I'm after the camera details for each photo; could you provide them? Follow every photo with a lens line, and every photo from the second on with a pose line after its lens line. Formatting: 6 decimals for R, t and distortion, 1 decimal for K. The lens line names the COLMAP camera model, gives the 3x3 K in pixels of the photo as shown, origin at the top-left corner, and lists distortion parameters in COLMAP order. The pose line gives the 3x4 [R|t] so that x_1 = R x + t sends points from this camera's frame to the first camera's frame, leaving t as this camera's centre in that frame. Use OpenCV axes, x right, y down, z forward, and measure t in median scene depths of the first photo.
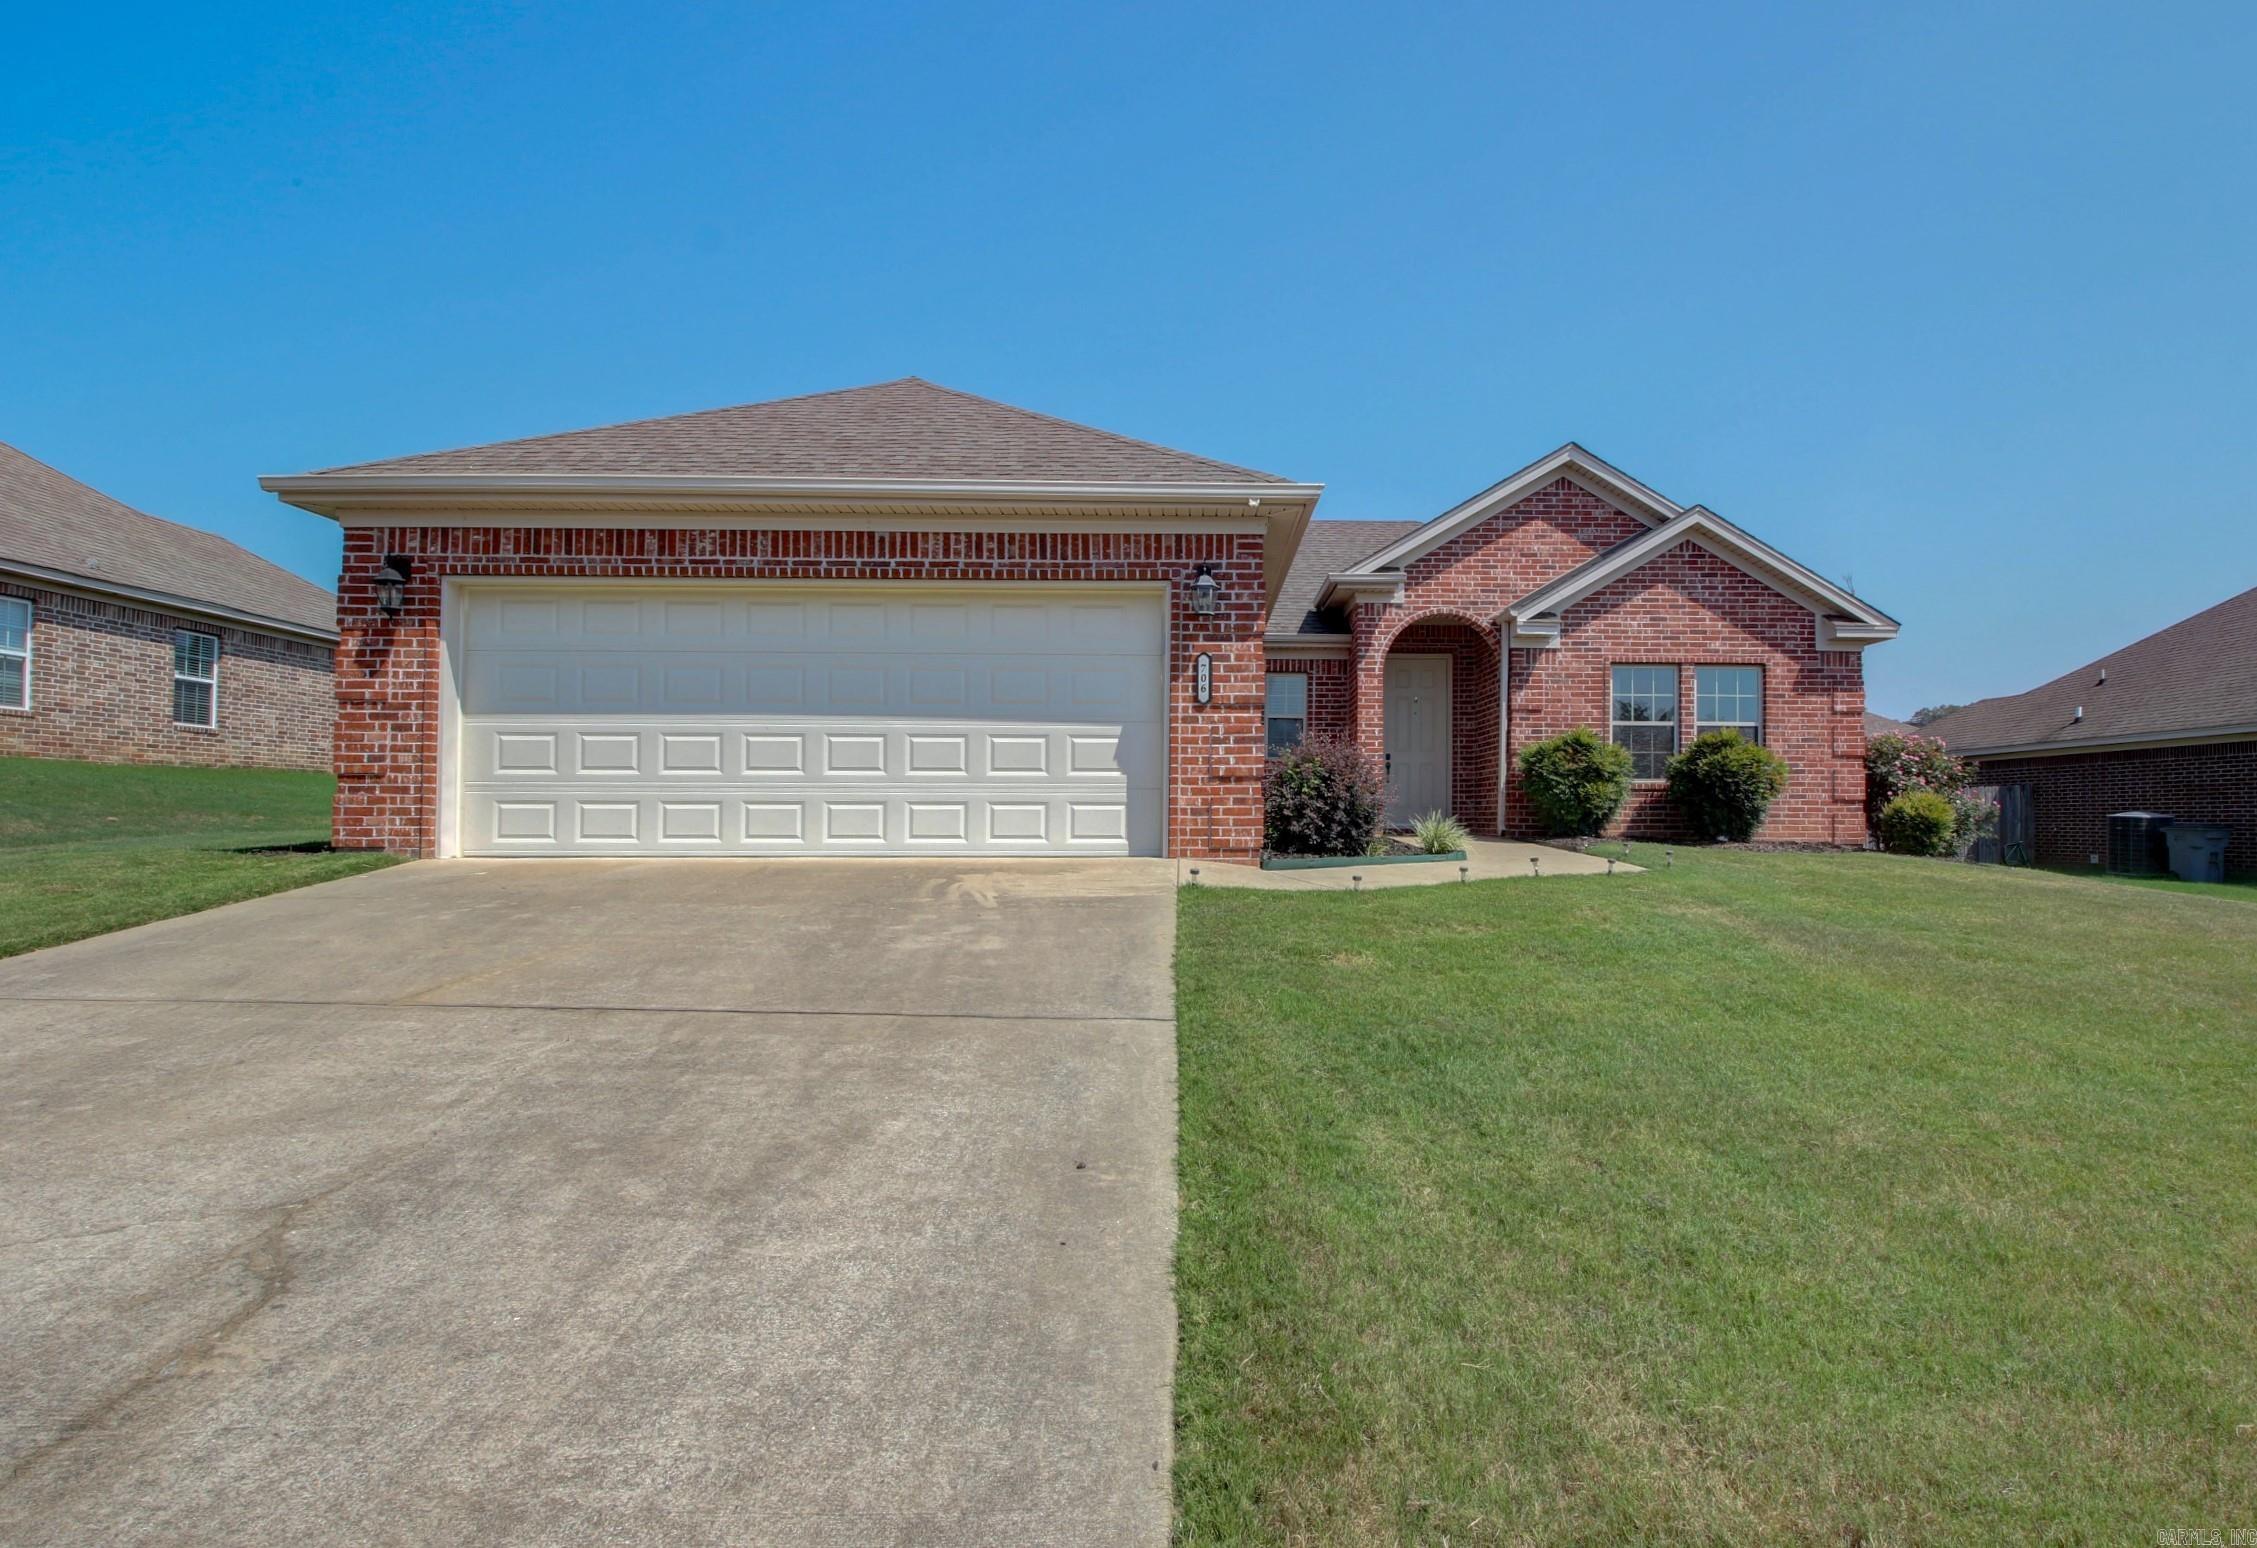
lens RADIAL K [[1195.3, 0, 1206.5], [0, 1195.3, 822.9], [0, 0, 1]] dist [-0.029929, -0.004500]
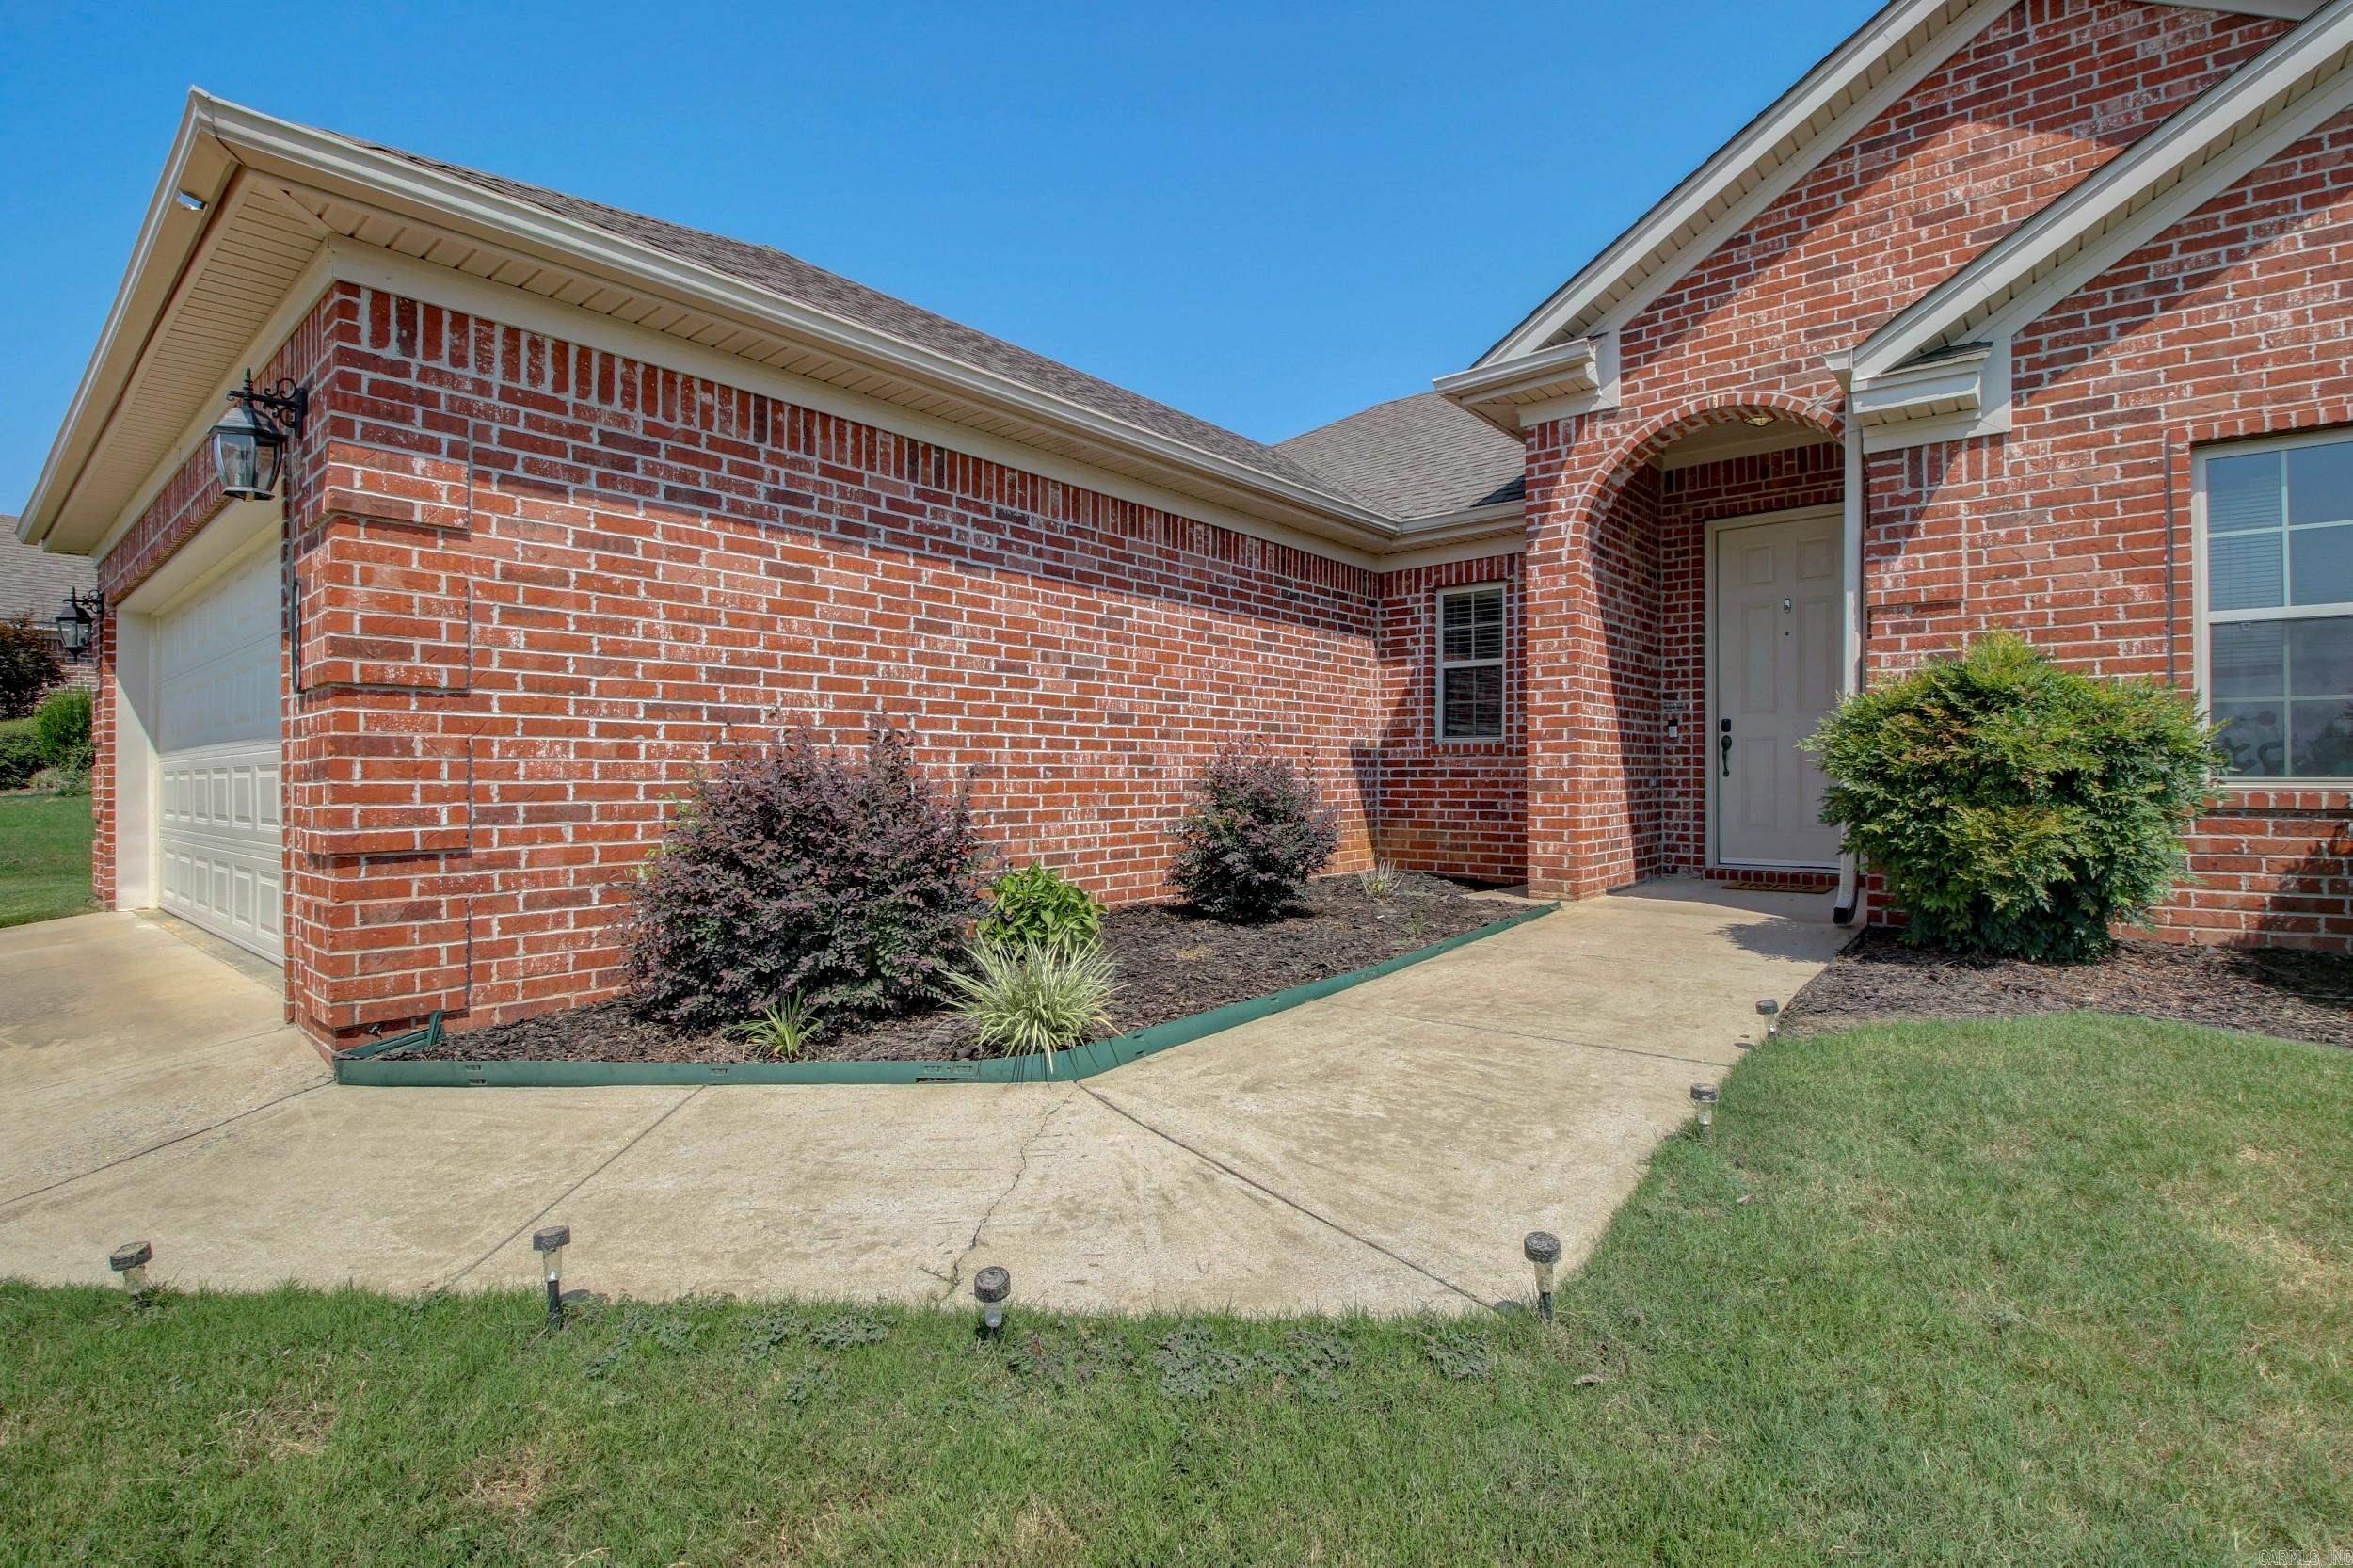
lens RADIAL K [[1102.0, 0, 1168.2], [0, 1102.0, 788.1], [0, 0, 1]] dist [-0.031232, -0.003660]
pose [[0.747768, -0.002141, -0.663957, 0.517869], [0.009587, 0.999925, 0.007572, -0.062766], [0.663891, -0.012028, 0.747733, 0.913931]]
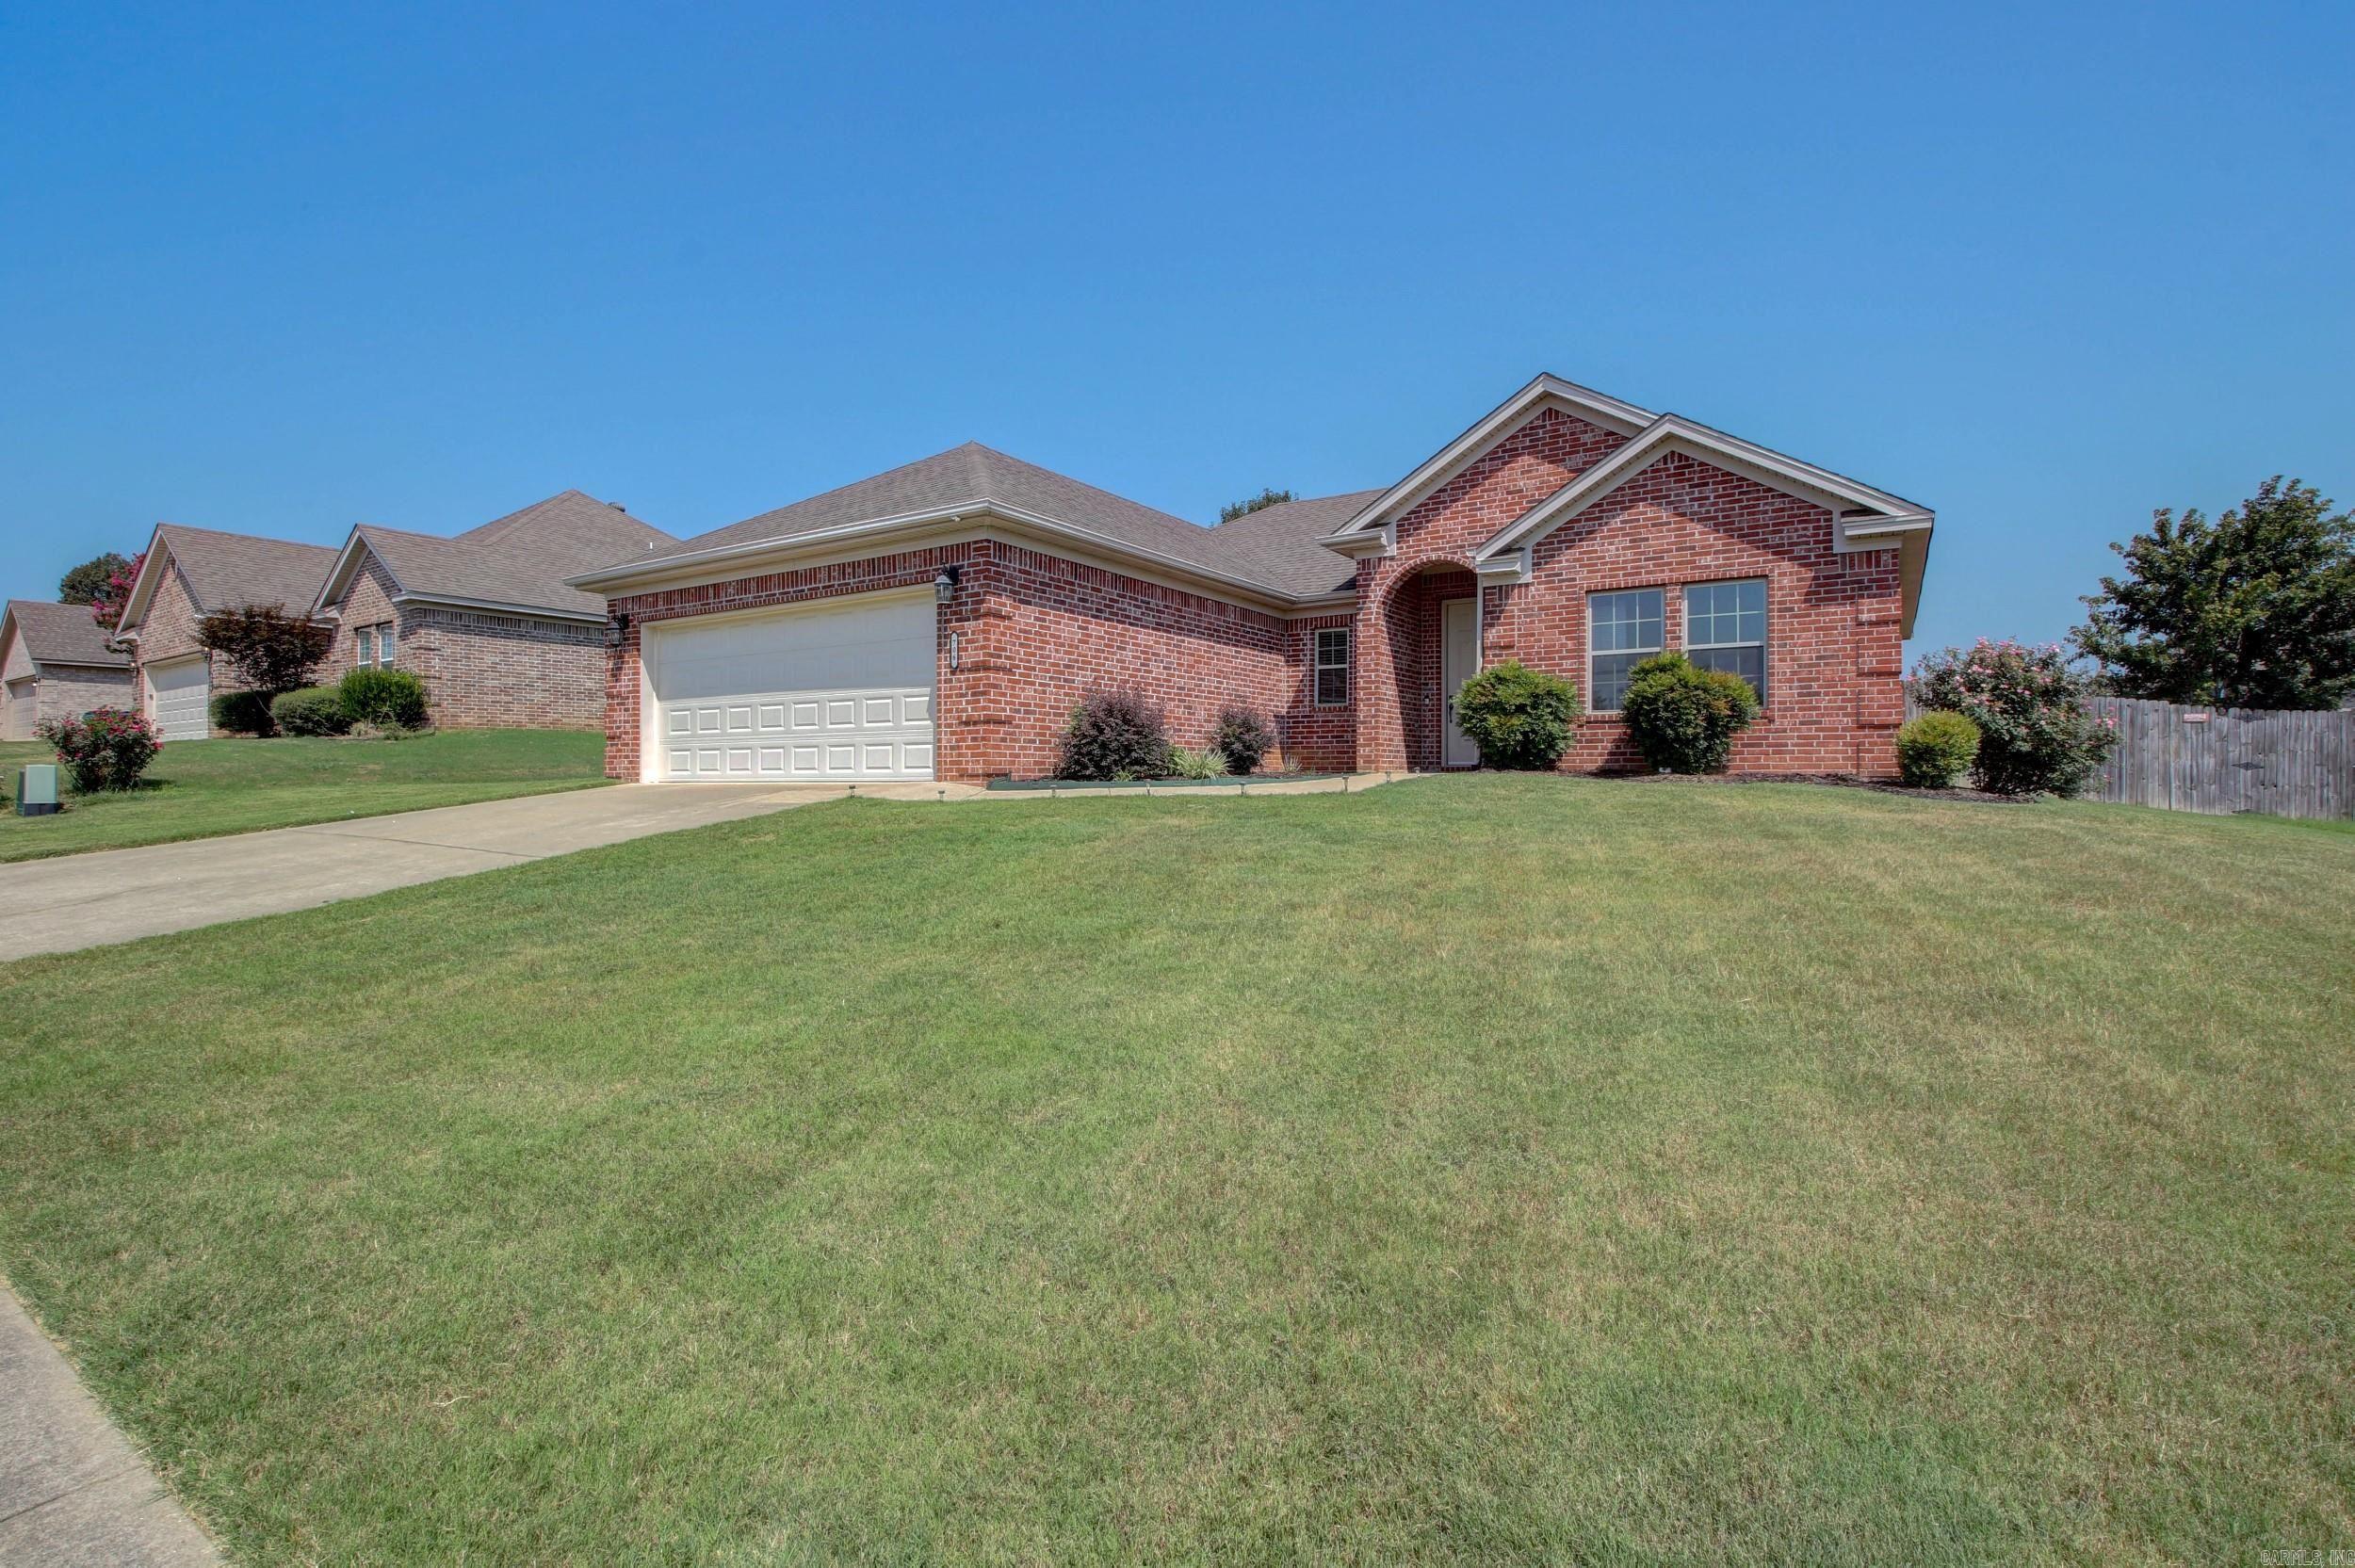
lens RADIAL K [[1102.8, 0, 1161.6], [0, 1102.8, 799.7], [0, 0, 1]] dist [-0.031232, -0.003660]
pose [[0.819422, 0.006540, -0.573154, 0.918468], [0.005237, 0.999808, 0.018896, 0.027891], [0.573167, -0.018485, 0.819230, 0.100179]]
